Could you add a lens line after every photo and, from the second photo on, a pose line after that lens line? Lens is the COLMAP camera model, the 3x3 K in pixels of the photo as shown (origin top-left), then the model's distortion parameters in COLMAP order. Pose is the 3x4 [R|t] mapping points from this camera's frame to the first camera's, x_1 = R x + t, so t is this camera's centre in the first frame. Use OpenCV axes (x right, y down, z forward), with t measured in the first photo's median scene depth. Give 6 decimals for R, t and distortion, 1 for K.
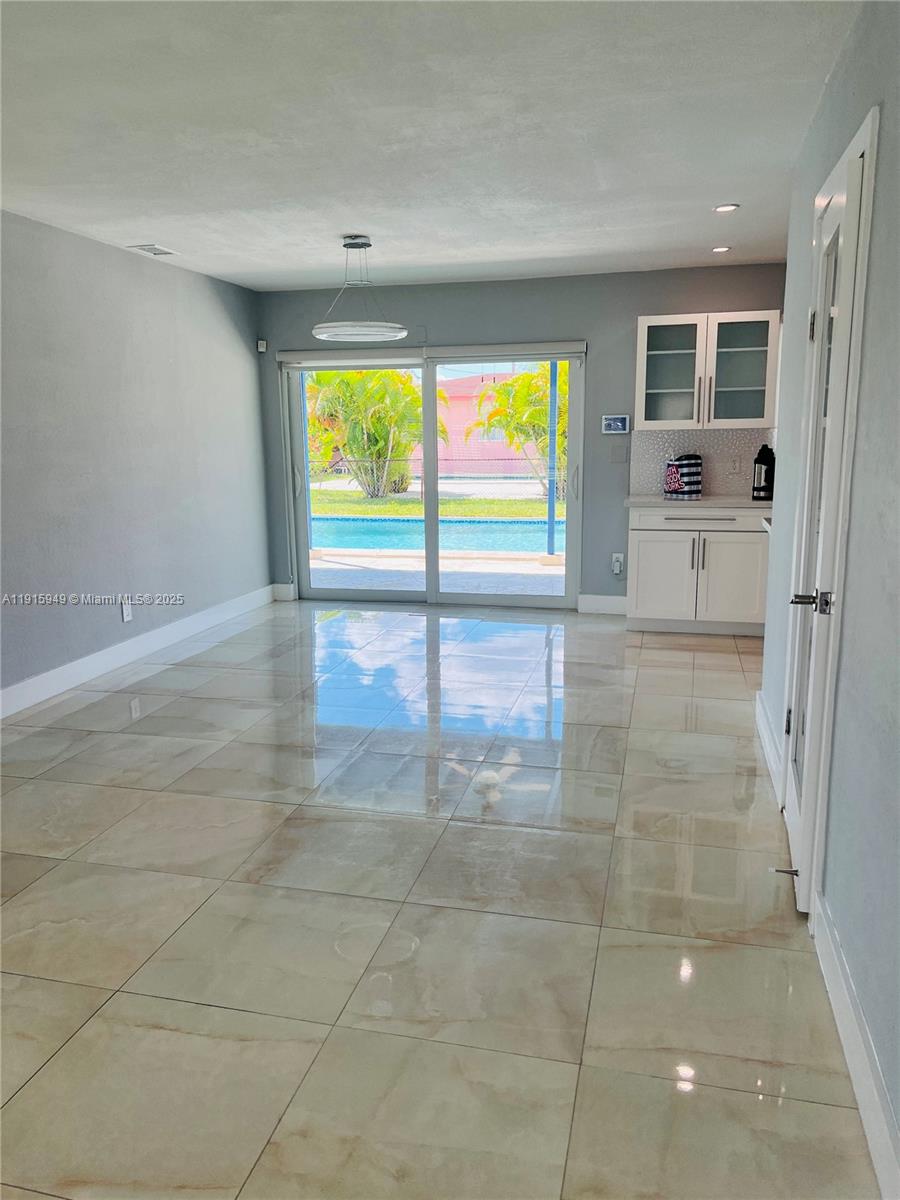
lens RADIAL K [[902.5, 0, 443.2], [0, 902.5, 606.0], [0, 0, 1]] dist [0.063774, -0.093183]
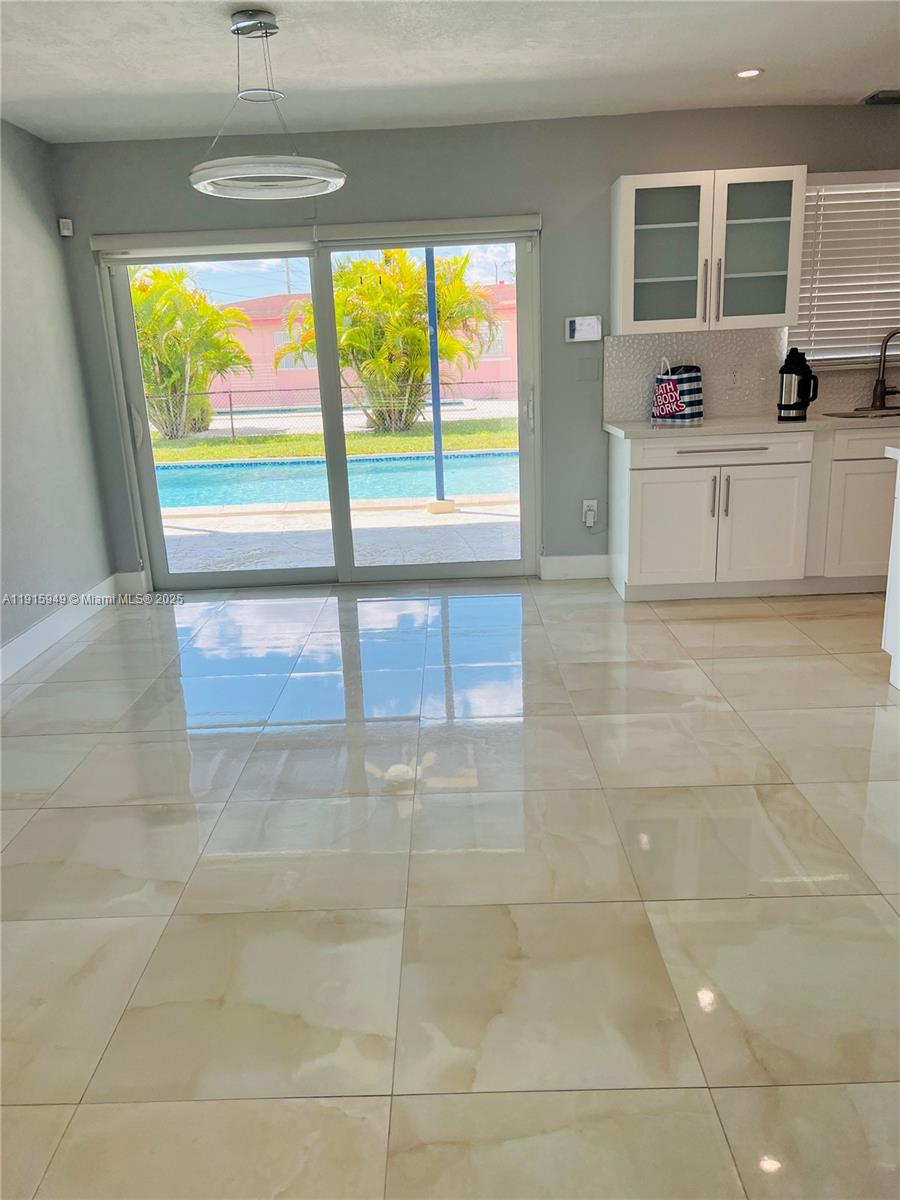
lens RADIAL K [[902.5, 0, 443.2], [0, 902.5, 606.0], [0, 0, 1]] dist [0.063774, -0.093183]
pose [[0.970218, -0.094560, 0.223015, -0.122123], [0.077713, 0.993501, 0.083164, -0.046649], [-0.229430, -0.063356, 0.971261, 0.298677]]
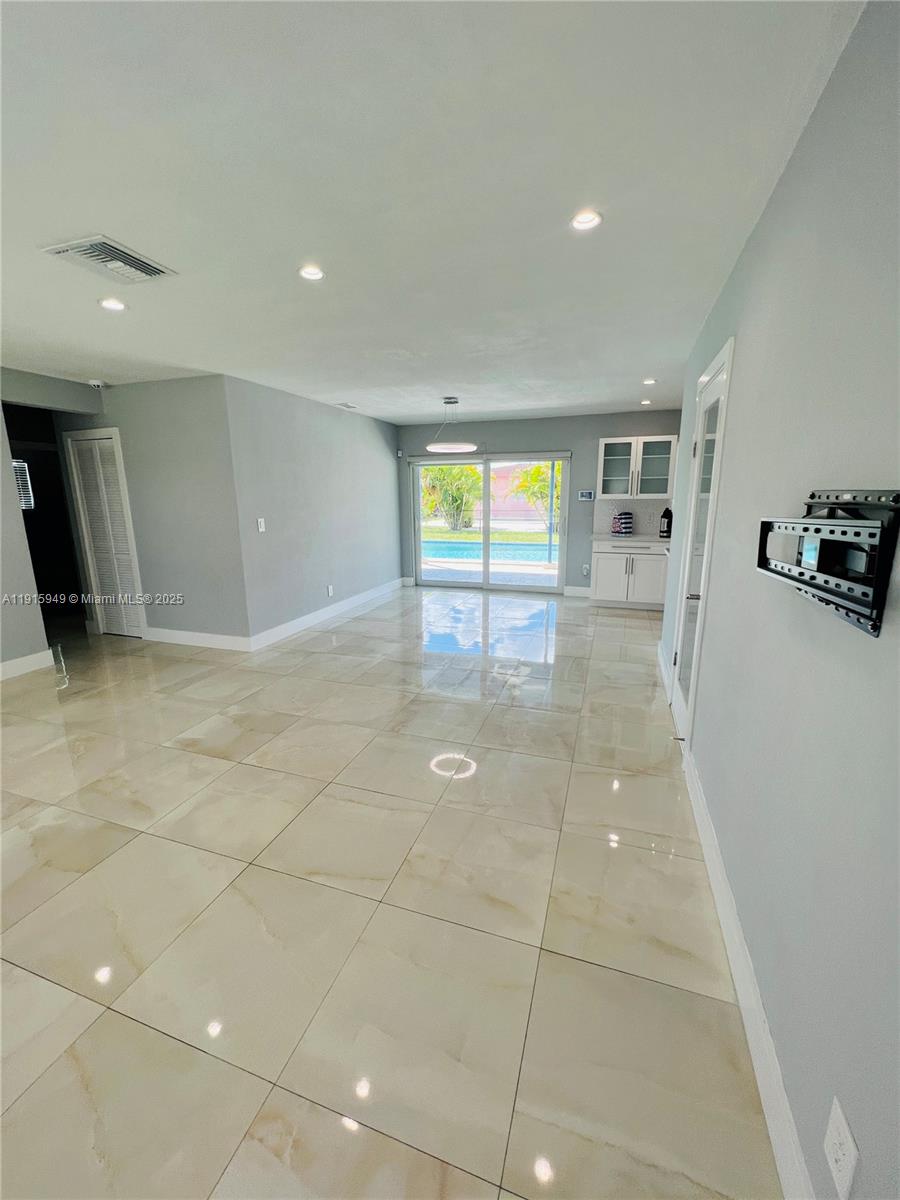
lens RADIAL K [[481.7, 0, 454.7], [0, 481.7, 598.7], [0, 0, 1]] dist [0.001111, 0.000057]
pose [[0.997205, 0.020862, -0.071749, -0.004797], [-0.019139, 0.999514, 0.024613, -0.007544], [0.072227, -0.023171, 0.997119, -0.016723]]
